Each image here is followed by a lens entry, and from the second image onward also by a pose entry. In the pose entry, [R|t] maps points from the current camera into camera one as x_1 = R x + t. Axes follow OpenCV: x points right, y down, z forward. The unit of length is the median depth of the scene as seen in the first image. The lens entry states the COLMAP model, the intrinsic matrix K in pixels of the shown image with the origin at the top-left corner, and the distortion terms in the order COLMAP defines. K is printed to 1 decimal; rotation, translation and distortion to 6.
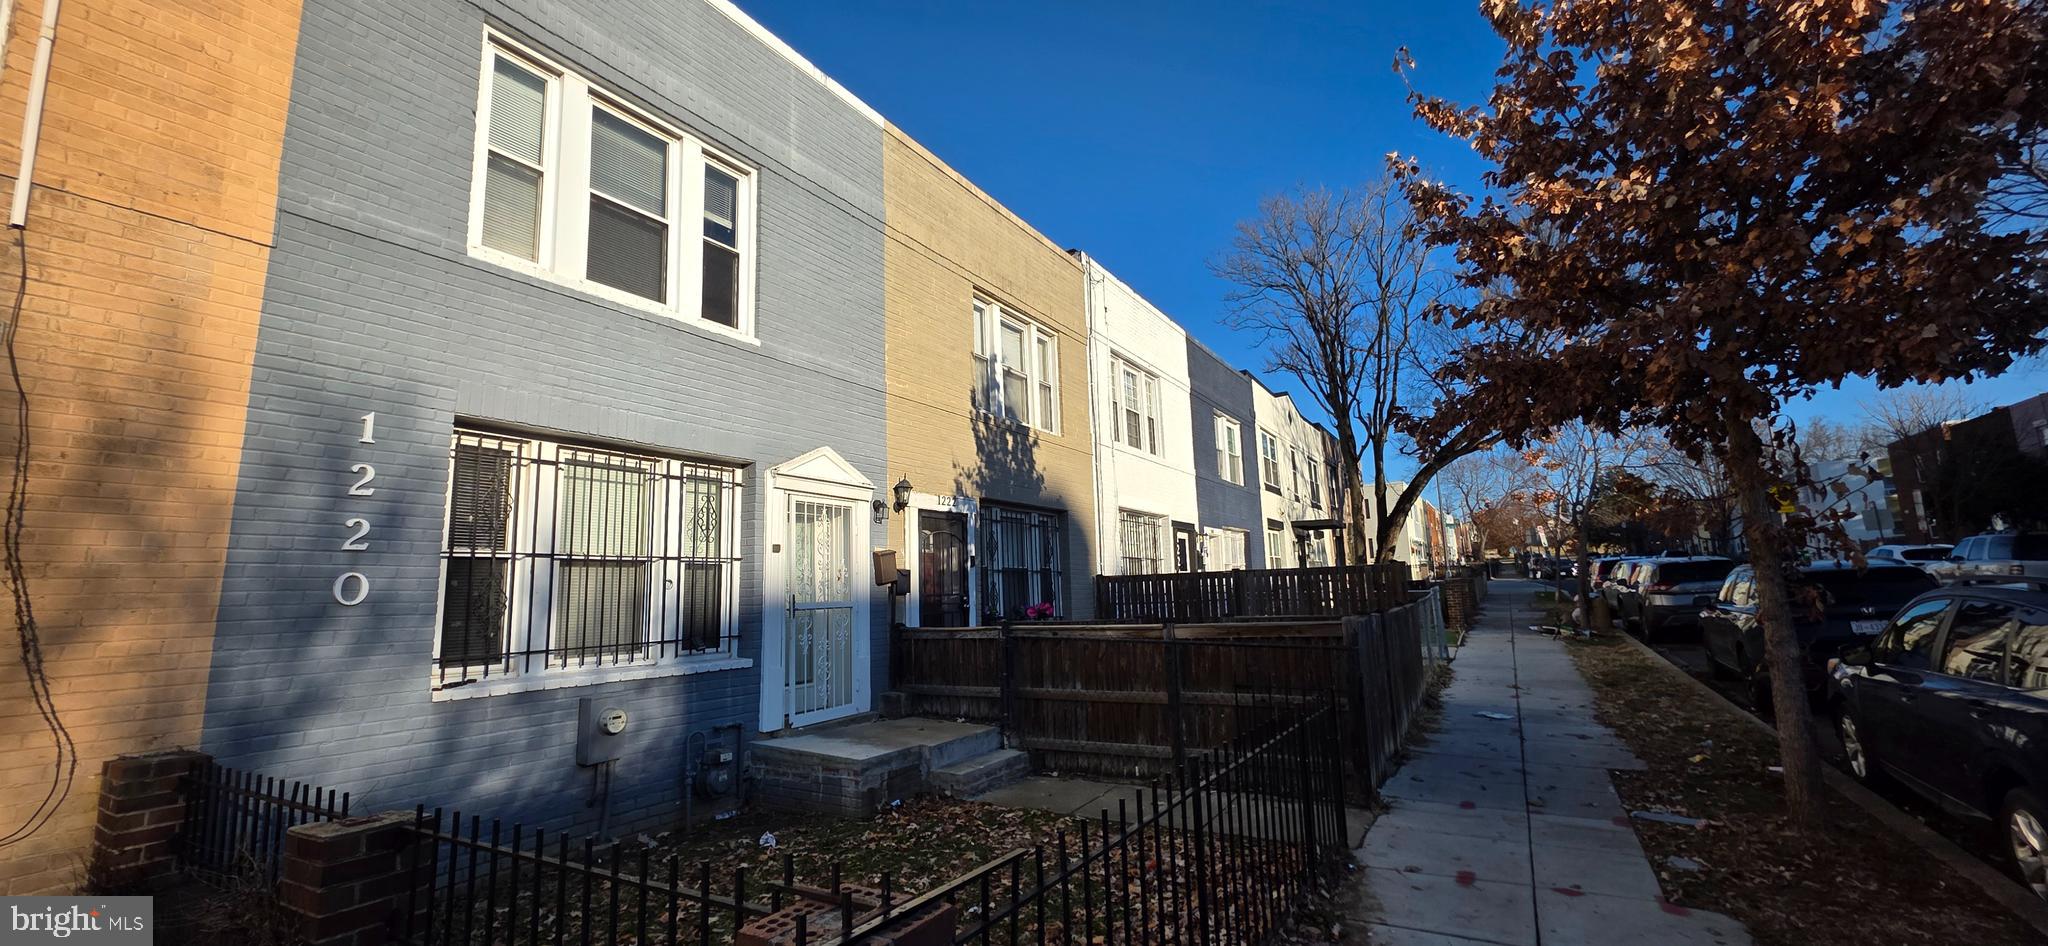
lens RADIAL K [[812.5, 0, 1020.4], [0, 812.5, 472.3], [0, 0, 1]] dist [0.000057, 0.000083]
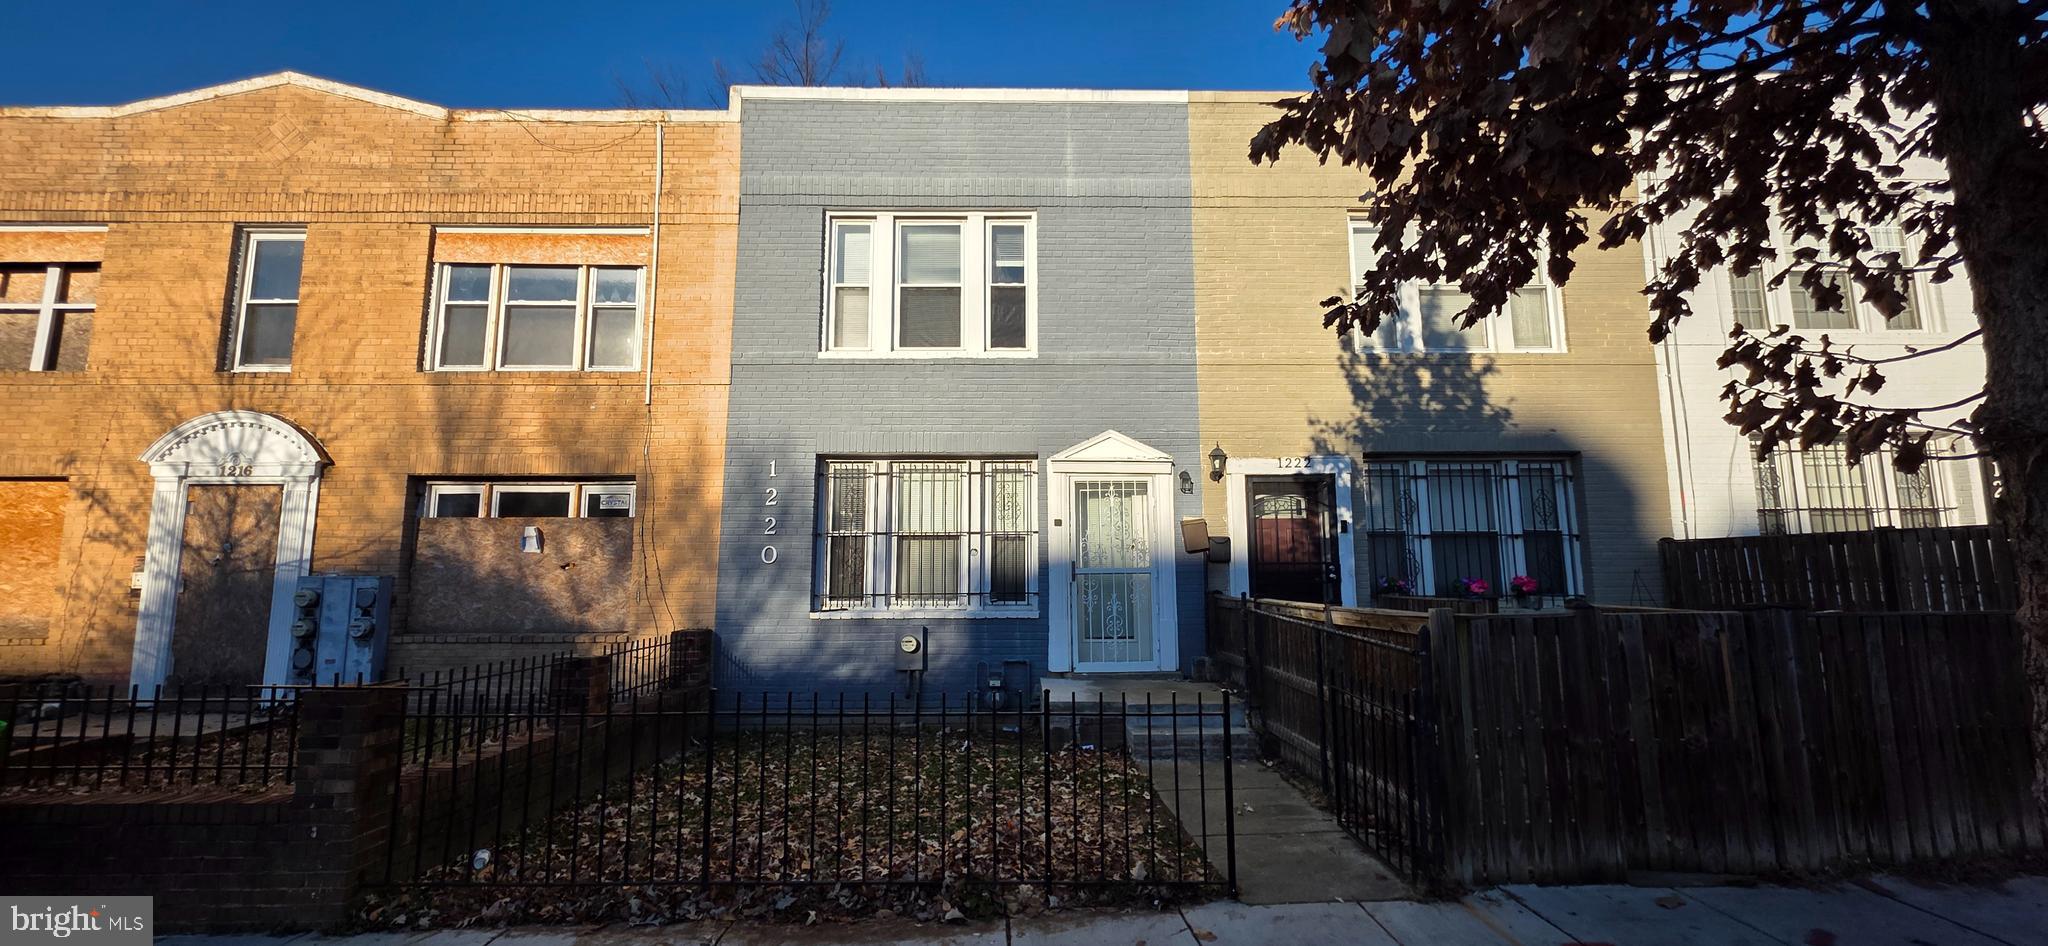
lens RADIAL K [[812.5, 0, 1020.4], [0, 812.5, 472.3], [0, 0, 1]] dist [0.000057, 0.000083]
pose [[0.526305, -0.075402, -0.846946, 0.697112], [0.116800, 0.993029, -0.015826, 0.032417], [0.842235, -0.090594, 0.531443, 0.319905]]
